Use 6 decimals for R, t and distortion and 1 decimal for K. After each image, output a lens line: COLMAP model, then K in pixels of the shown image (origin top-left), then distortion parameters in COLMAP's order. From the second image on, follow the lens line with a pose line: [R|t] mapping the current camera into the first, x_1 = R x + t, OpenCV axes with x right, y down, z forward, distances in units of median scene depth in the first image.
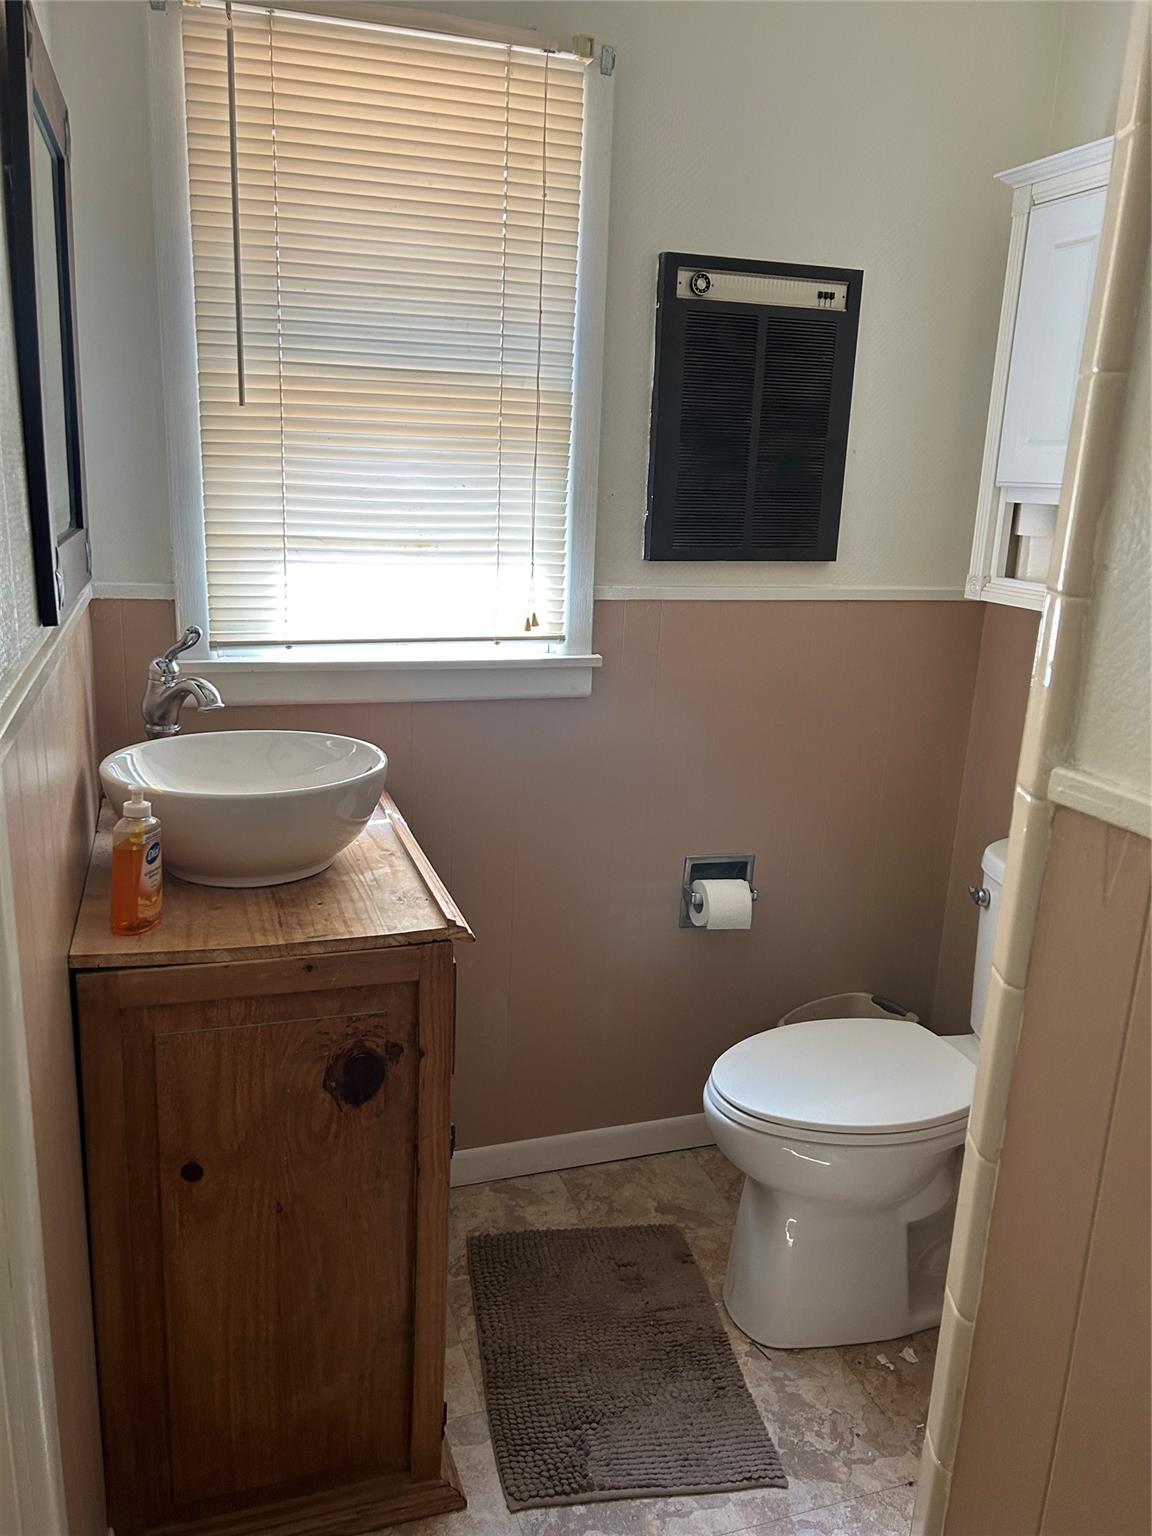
lens RADIAL K [[1161.6, 0, 565.9], [0, 1161.6, 777.0], [0, 0, 1]] dist [0.065099, -0.076593]
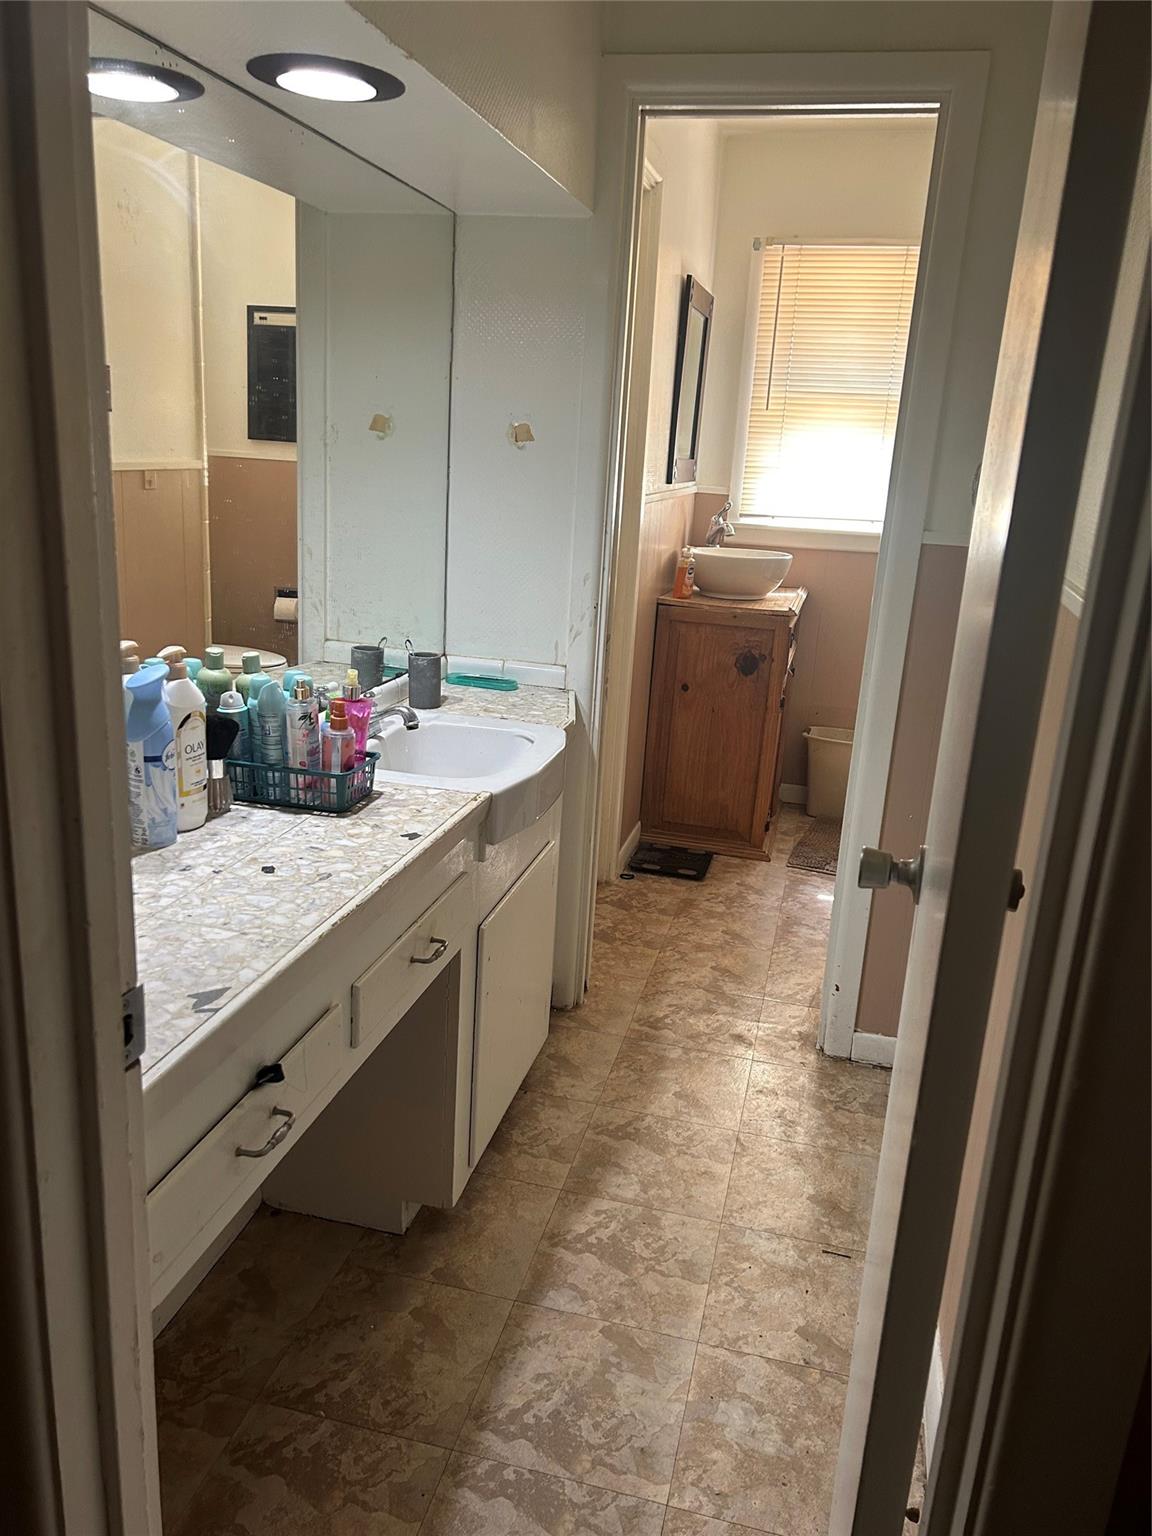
lens RADIAL K [[1161.6, 0, 572.0], [0, 1161.6, 763.7], [0, 0, 1]] dist [0.065099, -0.076593]
pose [[0.851116, 0.155065, -0.501554, 0.838051], [-0.160073, 0.986541, 0.033370, 0.453116], [0.499978, 0.051884, 0.864483, -1.463380]]
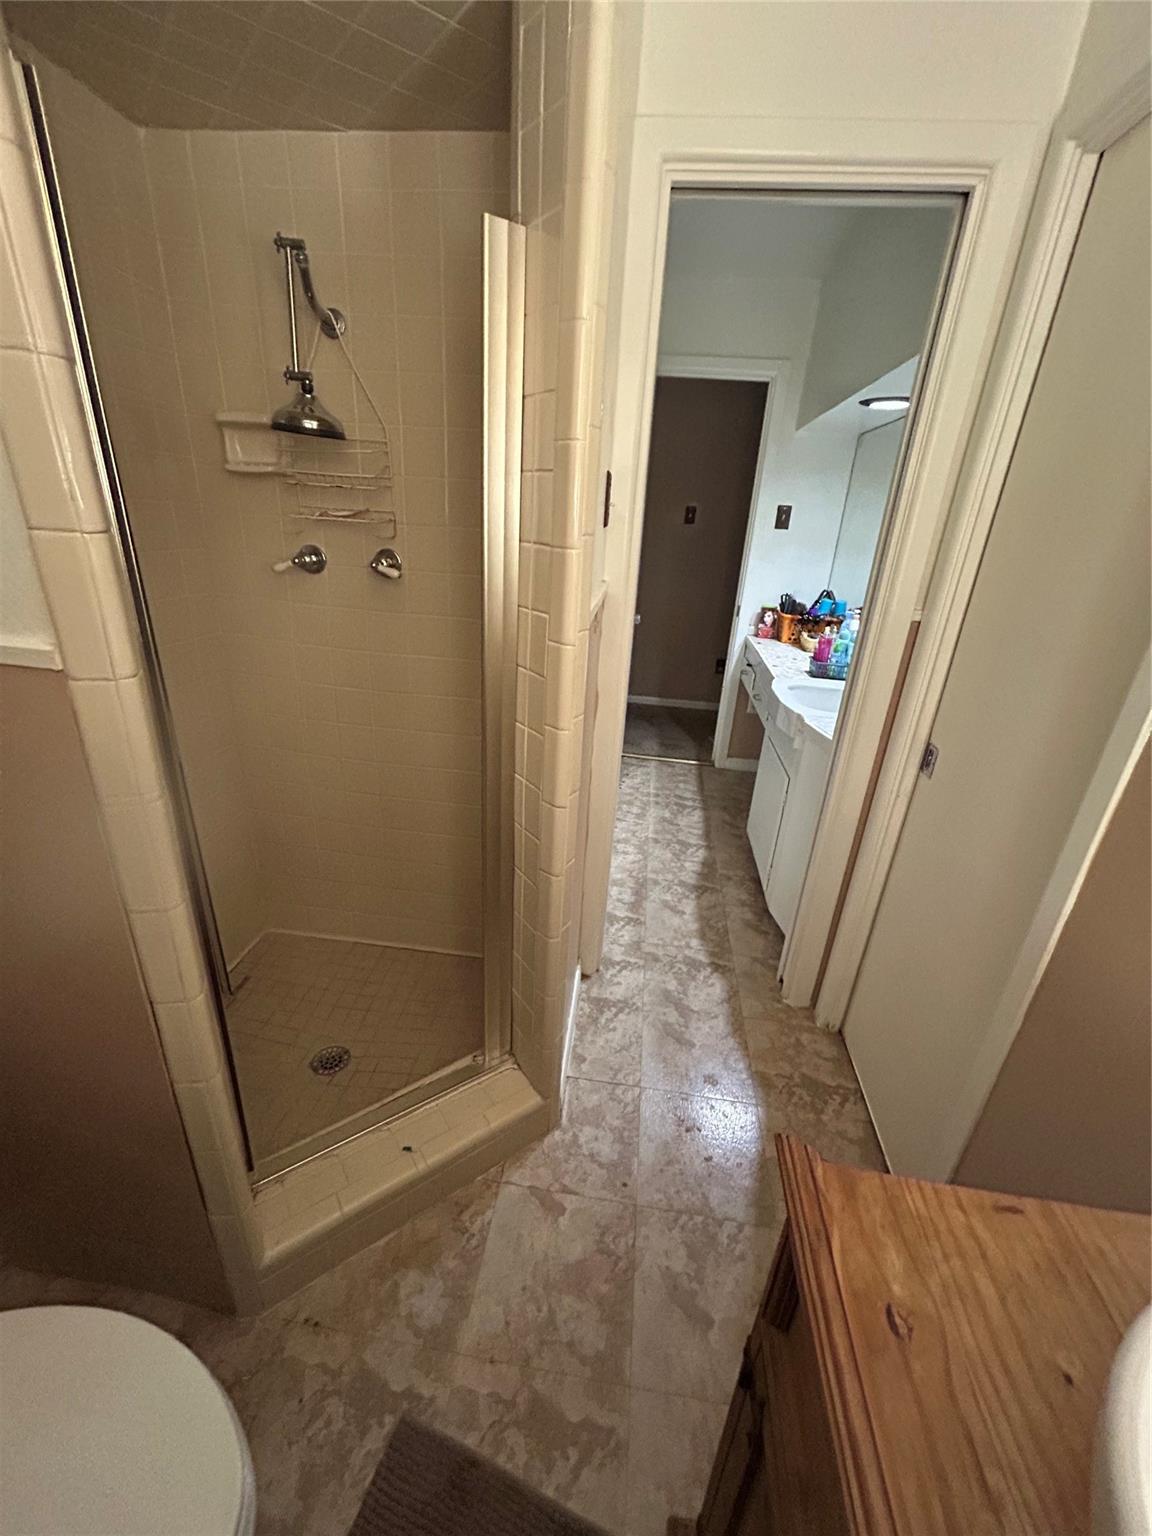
lens RADIAL K [[616.0, 0, 578.5], [0, 616.0, 768.3], [0, 0, 1]] dist [0.001717, 0.002111]
pose [[-0.904647, -0.242296, 0.350580, -0.513980], [0.019575, 0.798152, 0.602139, -0.689275], [-0.425711, 0.551586, -0.717303, 2.602535]]
